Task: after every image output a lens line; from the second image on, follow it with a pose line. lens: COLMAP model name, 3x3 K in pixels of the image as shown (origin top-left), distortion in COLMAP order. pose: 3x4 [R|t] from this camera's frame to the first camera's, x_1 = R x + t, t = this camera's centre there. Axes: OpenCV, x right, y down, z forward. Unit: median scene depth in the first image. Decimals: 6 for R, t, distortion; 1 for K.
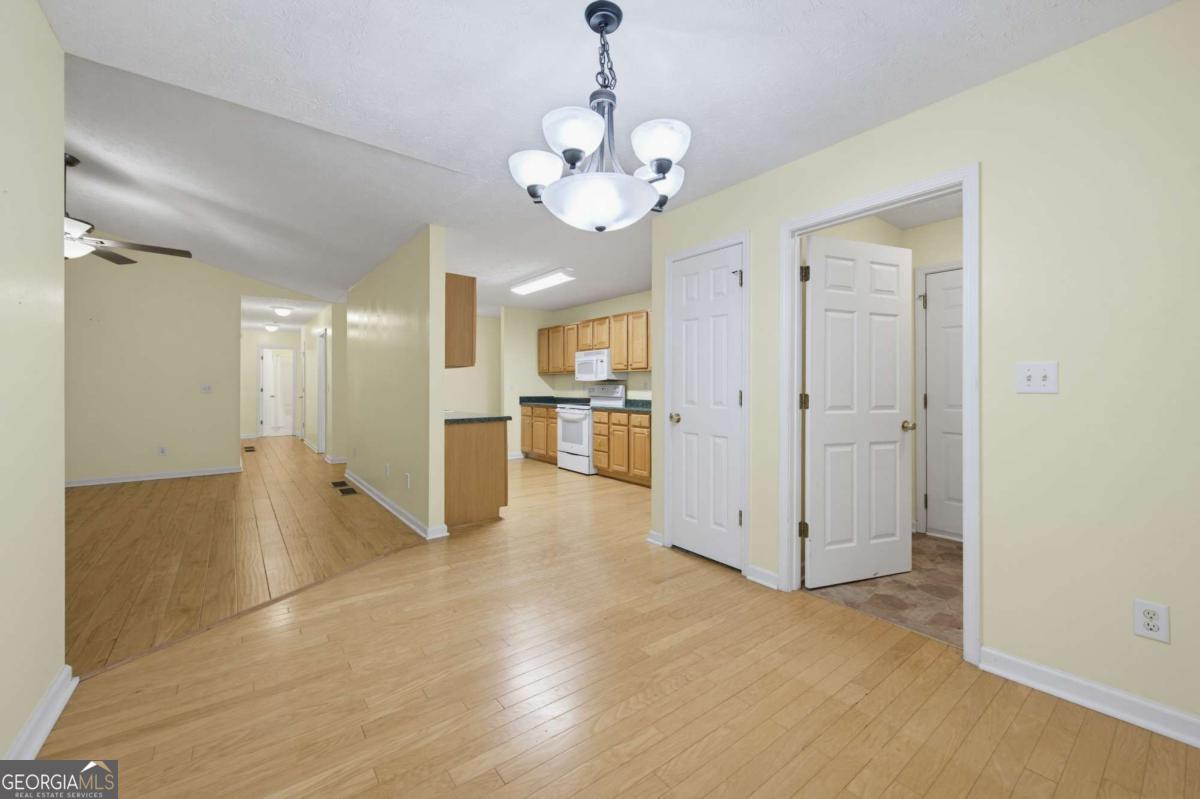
lens RADIAL K [[471.8, 0, 605.7], [0, 471.8, 387.1], [0, 0, 1]] dist [0.006447, -0.000251]
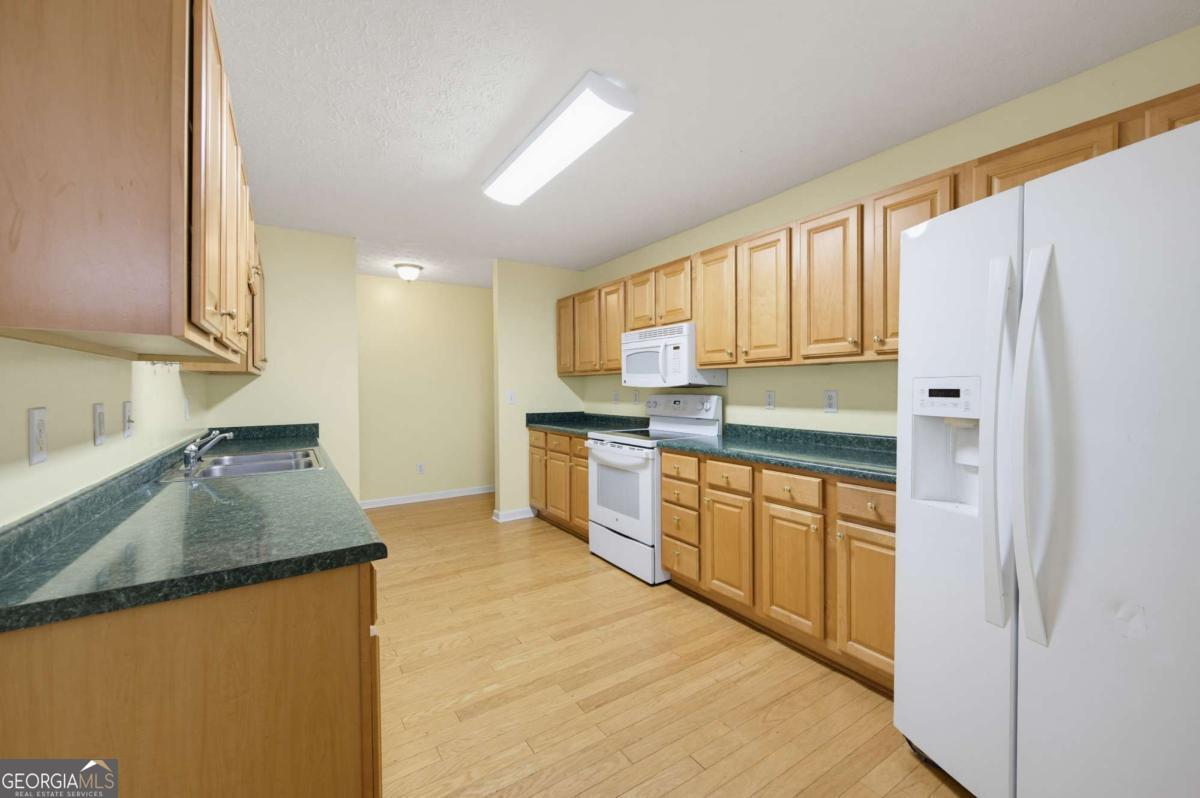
lens RADIAL K [[472.7, 0, 602.8], [0, 472.7, 396.1], [0, 0, 1]] dist [0.000696, 0.000024]
pose [[0.996246, -0.004881, -0.086426, -0.042207], [0.006222, 0.999864, 0.015250, -0.012085], [0.086340, -0.015730, 0.996142, 0.497673]]
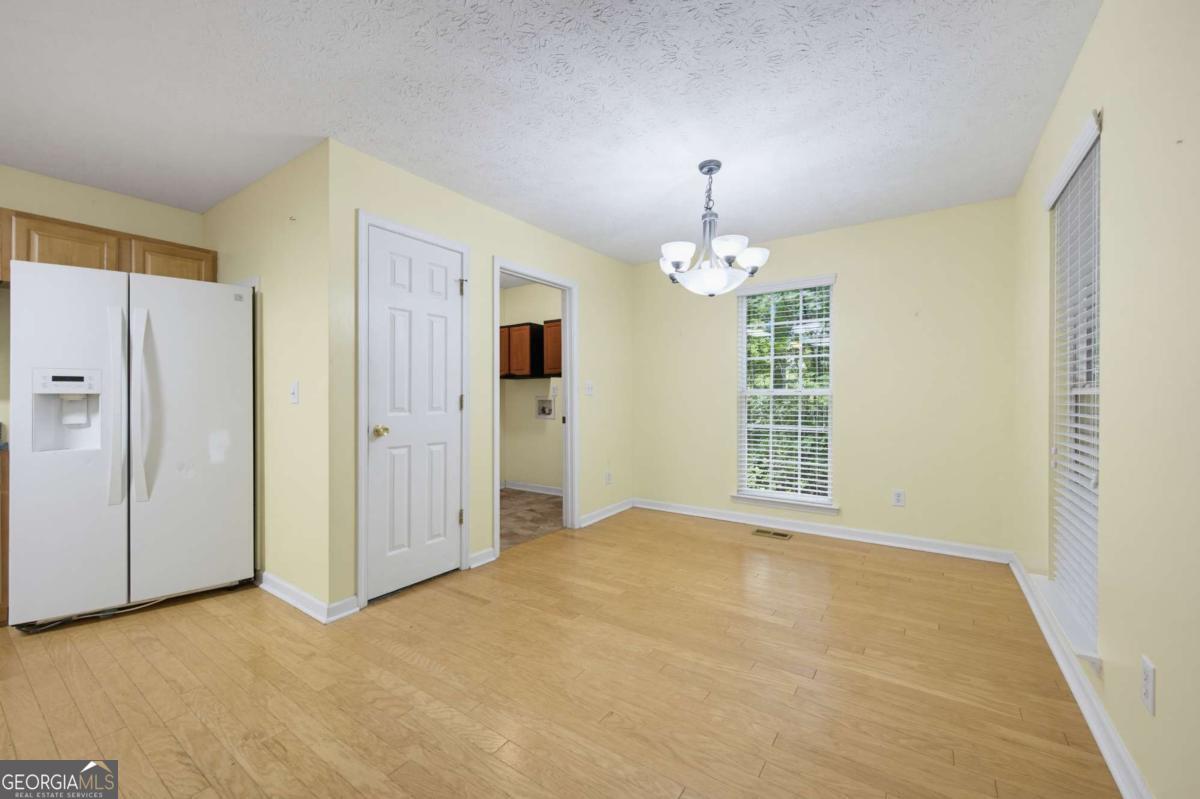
lens RADIAL K [[471.8, 0, 606.8], [0, 471.8, 396.7], [0, 0, 1]] dist [0.006447, -0.000251]
pose [[-0.302235, -0.004666, 0.953222, -0.363951], [-0.000519, 0.999989, 0.004730, 0.002404], [-0.953233, 0.000935, -0.302234, 0.454453]]
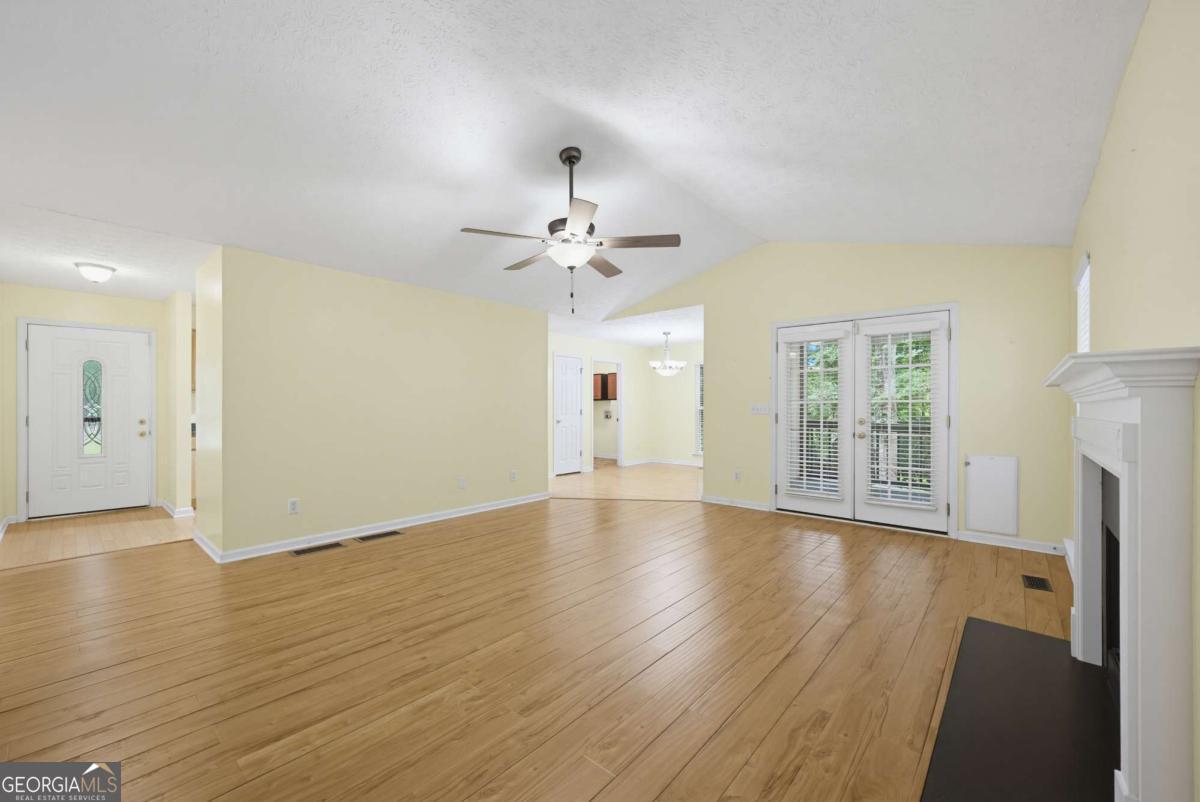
lens RADIAL K [[471.8, 0, 599.8], [0, 471.8, 405.8], [0, 0, 1]] dist [0.006447, -0.000251]
pose [[-0.185816, -0.000701, 0.982584, -0.969205], [0.001019, 0.999999, 0.000906, -0.005266], [-0.982584, 0.001170, -0.185815, 0.597528]]
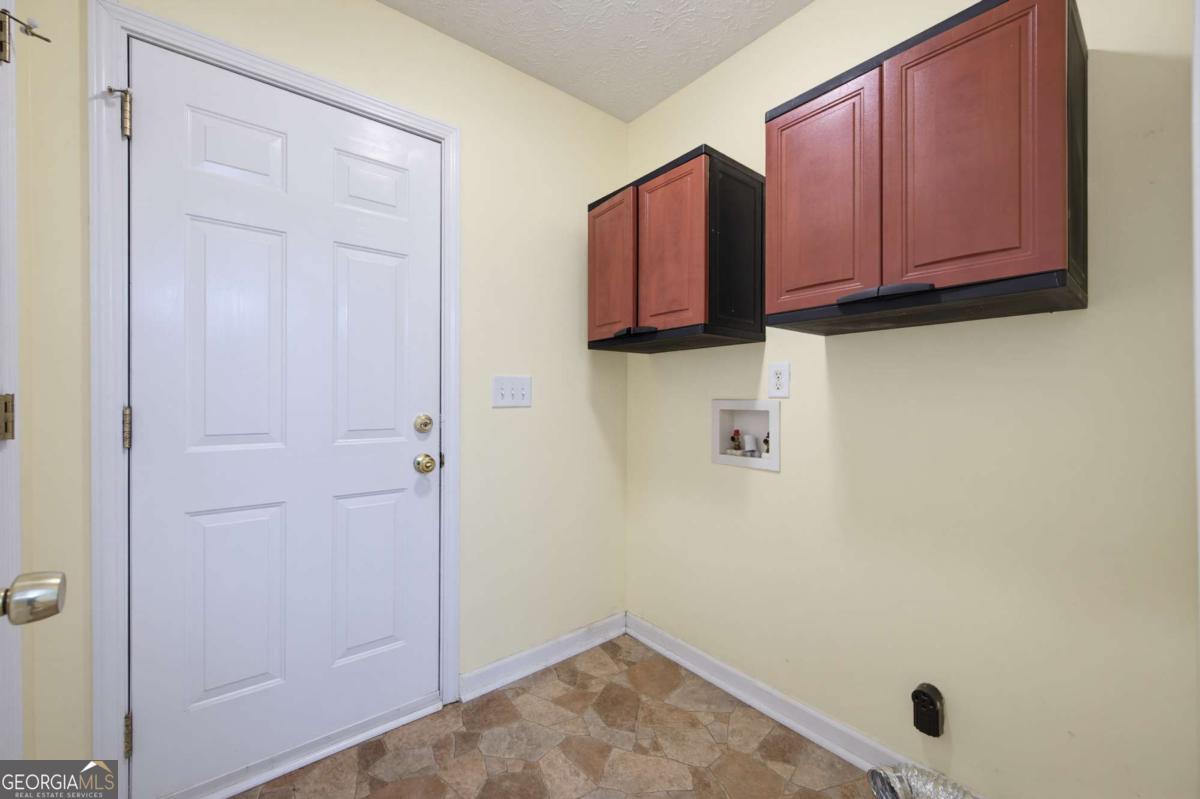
lens RADIAL K [[471.8, 0, 602.9], [0, 471.8, 397.4], [0, 0, 1]] dist [0.006447, -0.000251]
pose [[-0.031497, -0.010679, 0.999447, 0.033669], [-0.000028, 0.999943, 0.010684, 0.002149], [-0.999504, 0.000308, -0.031496, 0.413212]]
